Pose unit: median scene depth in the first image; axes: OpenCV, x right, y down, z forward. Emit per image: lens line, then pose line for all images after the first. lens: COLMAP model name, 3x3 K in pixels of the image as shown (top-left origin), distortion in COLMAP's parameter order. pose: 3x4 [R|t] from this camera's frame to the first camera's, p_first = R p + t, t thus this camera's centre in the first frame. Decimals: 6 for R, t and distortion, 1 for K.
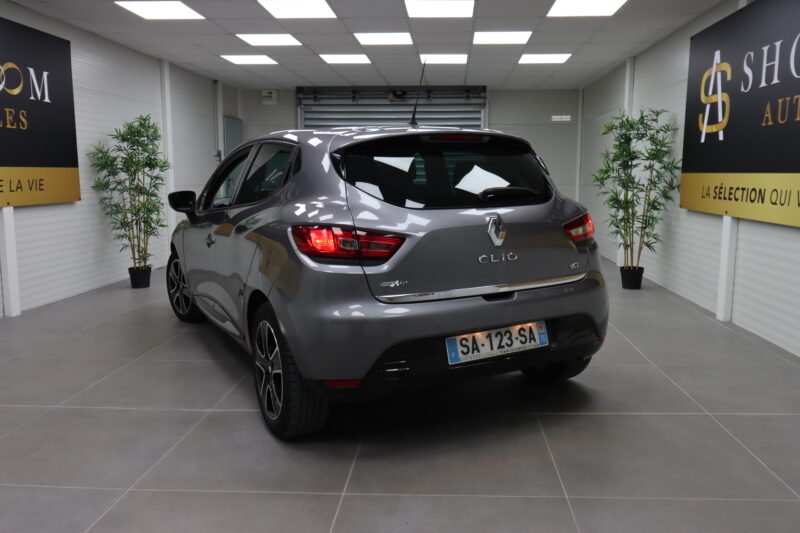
lens RADIAL K [[619.5, 0, 412.7], [0, 619.5, 247.0], [0, 0, 1]] dist [0.011130, -0.003912]
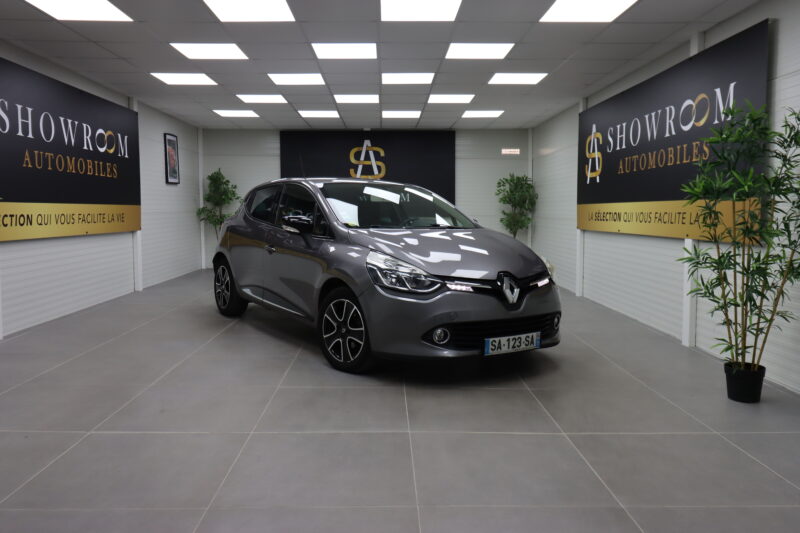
lens RADIAL K [[619.5, 0, 401.8], [0, 619.5, 265.2], [0, 0, 1]] dist [0.011130, -0.003912]
pose [[0.995304, -0.019546, 0.094804, -0.133763], [0.022941, 0.999129, -0.034859, 0.074061], [-0.094041, 0.036871, 0.994885, -0.466363]]
